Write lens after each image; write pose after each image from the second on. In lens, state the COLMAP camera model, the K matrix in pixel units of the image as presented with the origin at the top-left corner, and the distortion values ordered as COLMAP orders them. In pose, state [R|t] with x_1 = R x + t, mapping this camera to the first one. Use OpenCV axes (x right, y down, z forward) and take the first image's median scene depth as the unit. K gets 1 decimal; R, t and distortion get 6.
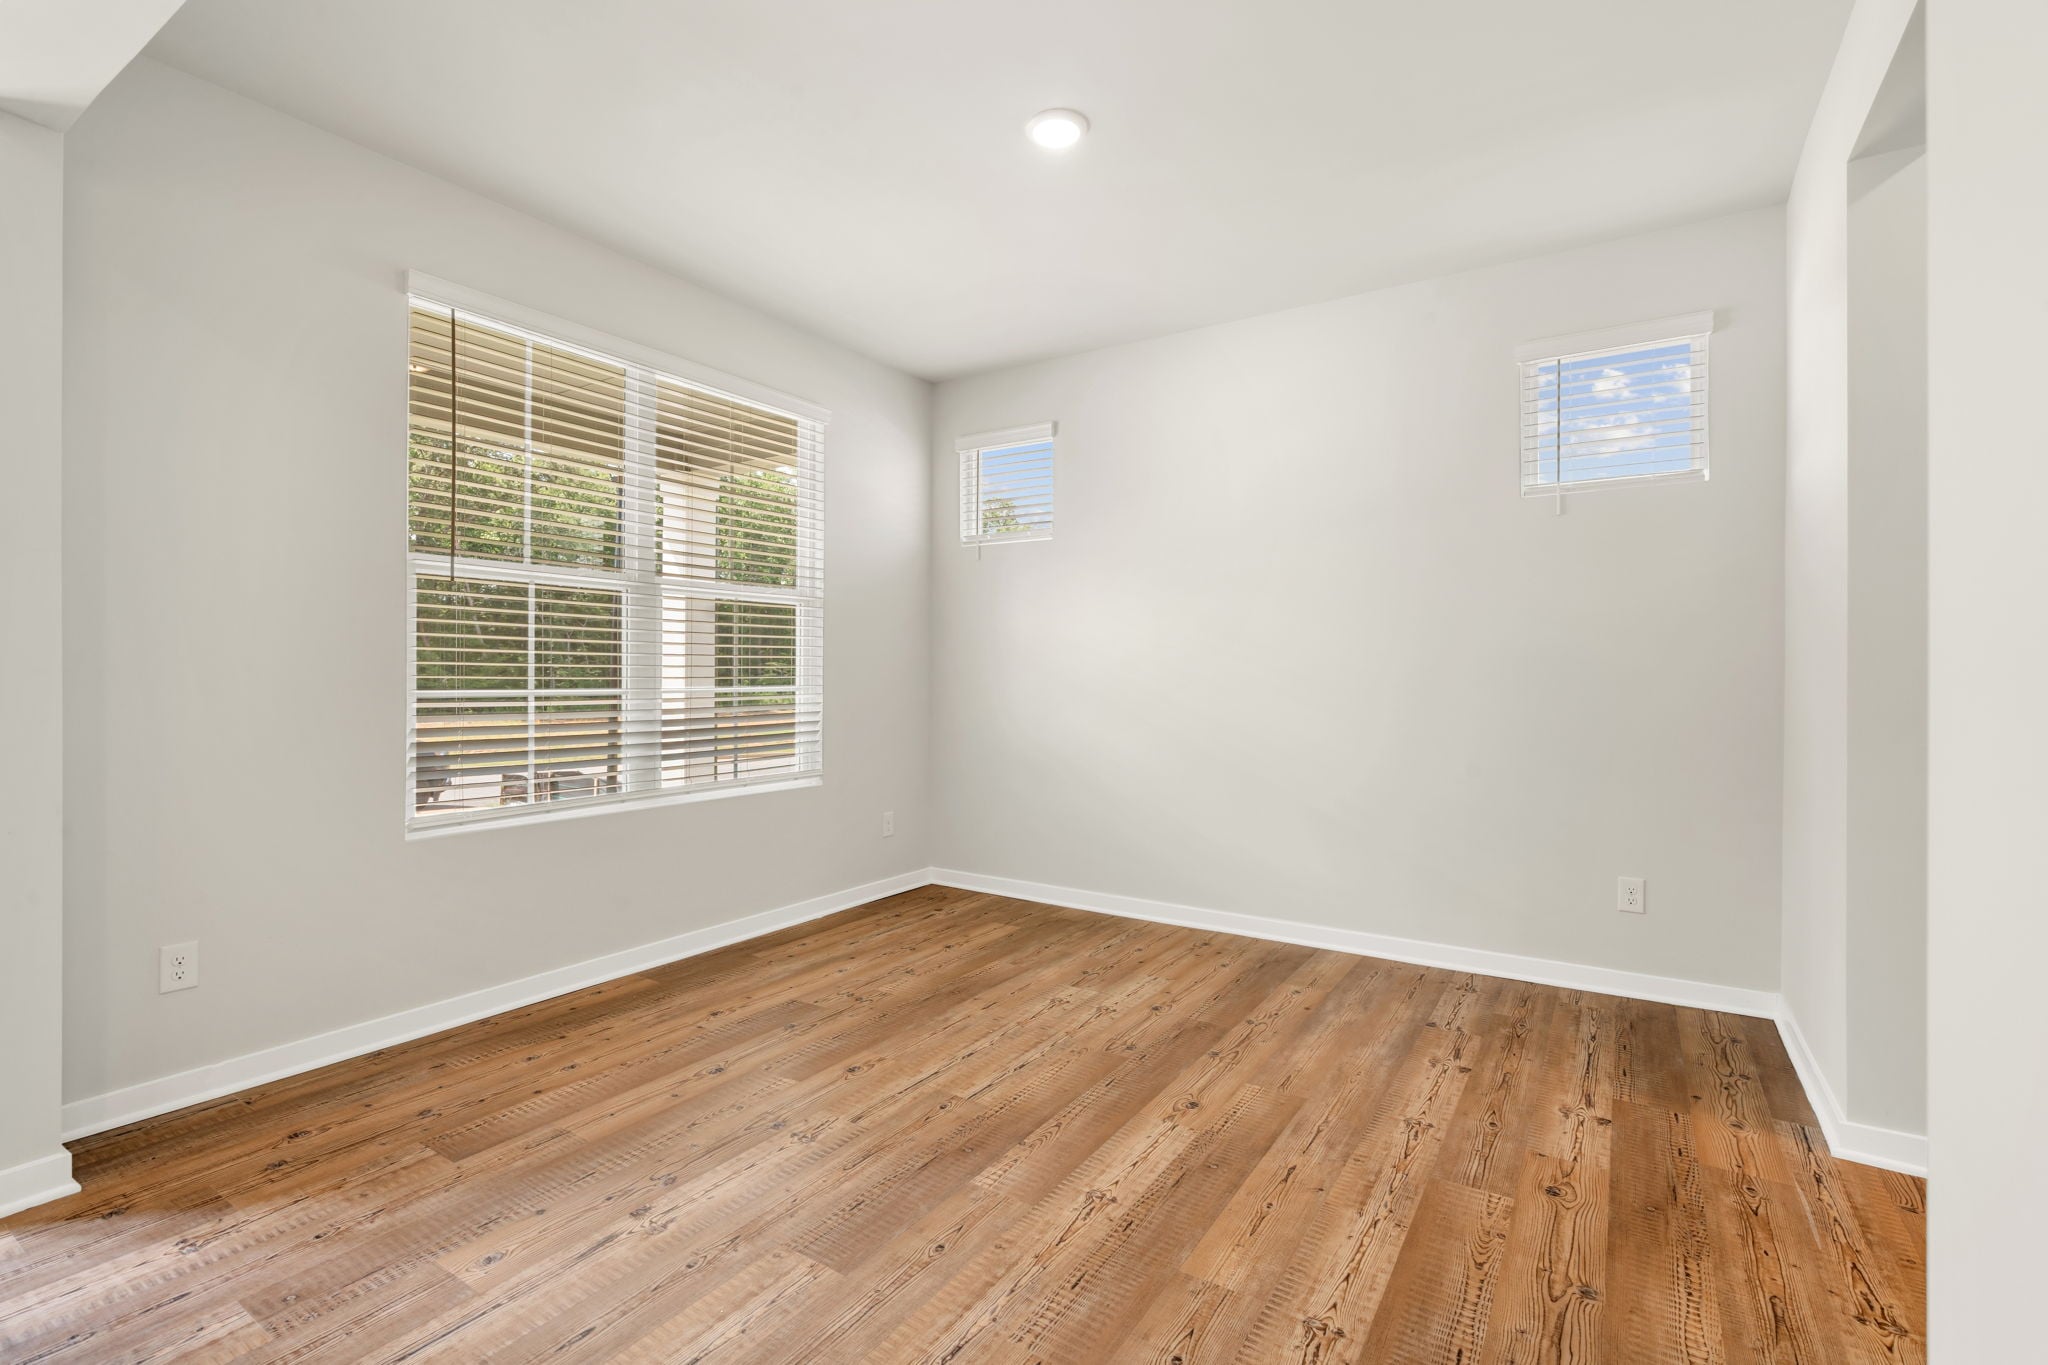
lens RADIAL K [[926.7, 0, 1014.5], [0, 926.7, 677.9], [0, 0, 1]] dist [-0.002946, 0.001171]
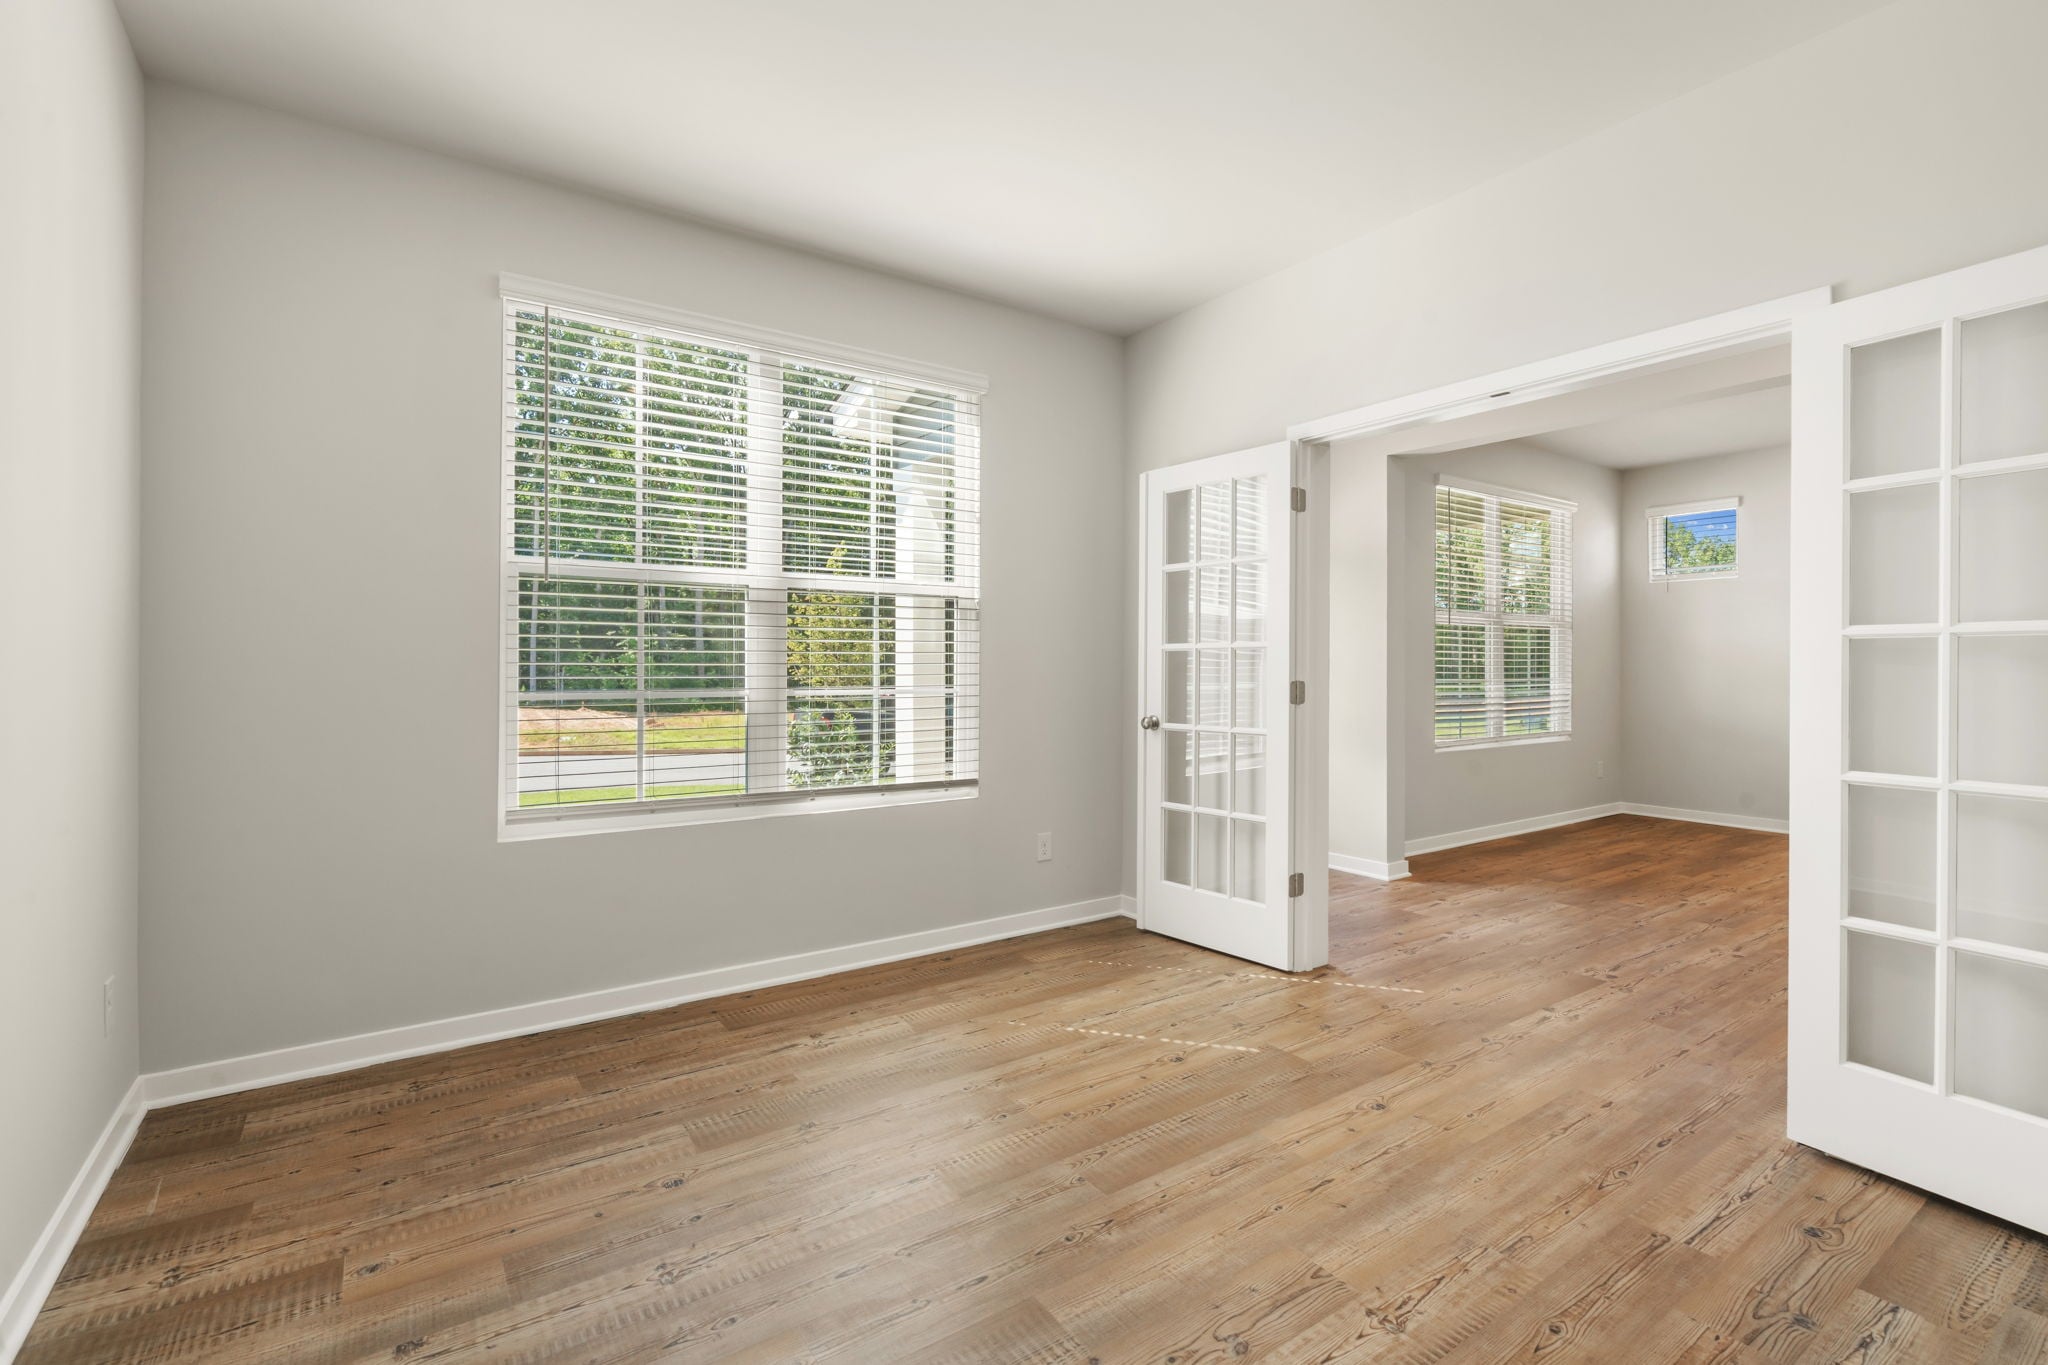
lens RADIAL K [[926.7, 0, 1013.1], [0, 926.7, 680.4], [0, 0, 1]] dist [-0.002946, 0.001171]
pose [[0.929178, 0.007874, -0.369548, -0.773883], [-0.002694, 0.999891, 0.014531, -0.011285], [0.369622, -0.012506, 0.929098, -1.253026]]
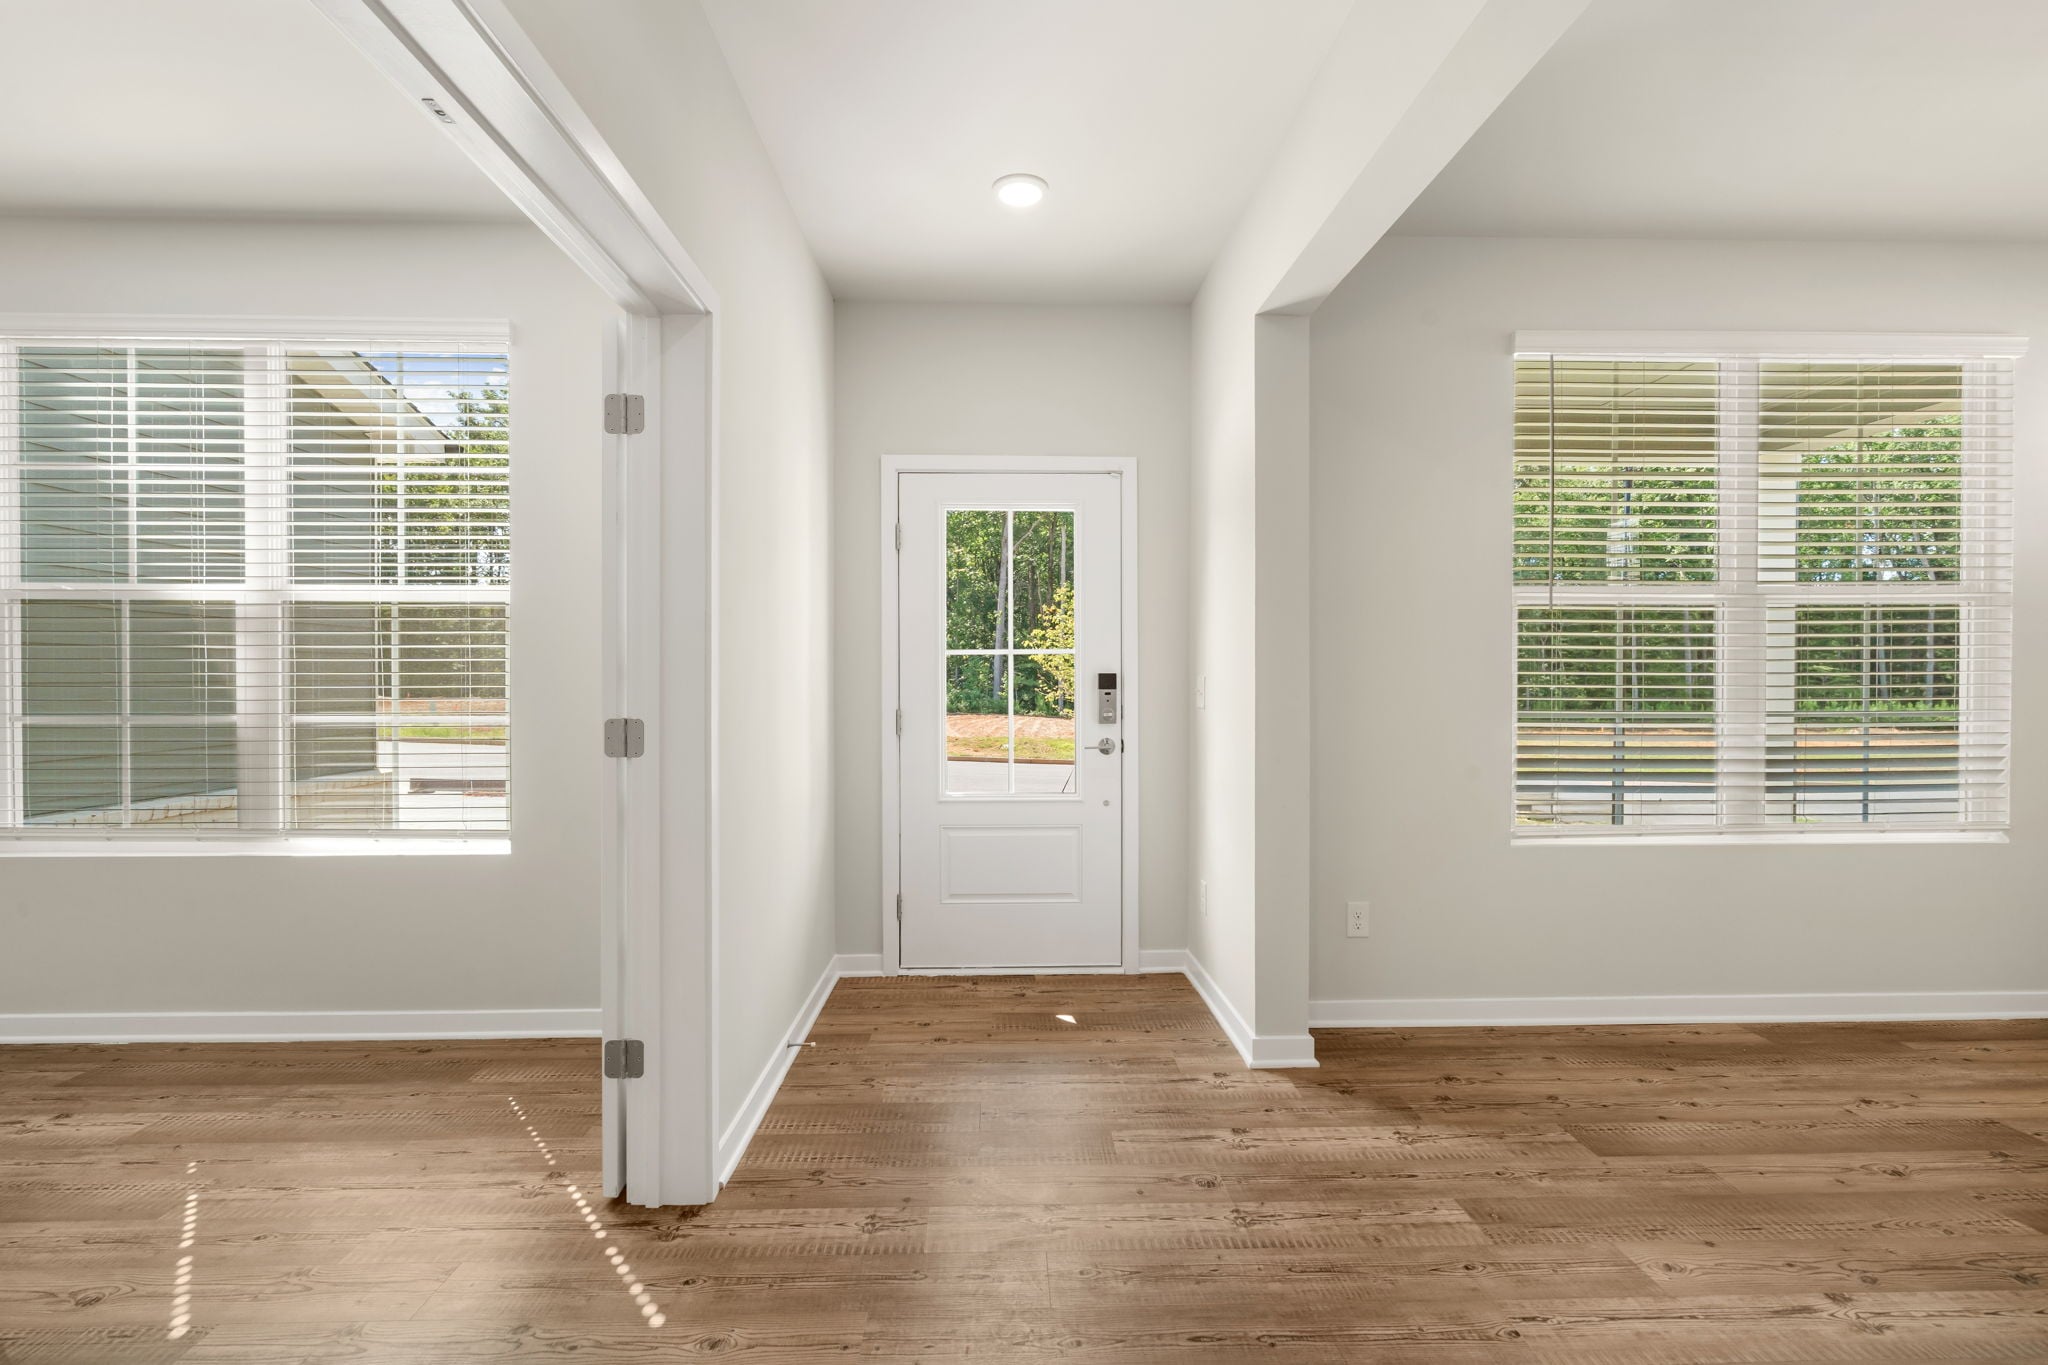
lens RADIAL K [[926.7, 0, 984.3], [0, 926.7, 687.7], [0, 0, 1]] dist [-0.002946, 0.001171]
pose [[0.575744, 0.007747, -0.817593, -0.112262], [-0.001487, 0.999963, 0.008428, -0.023078], [0.817628, -0.003637, 0.575735, -0.159410]]
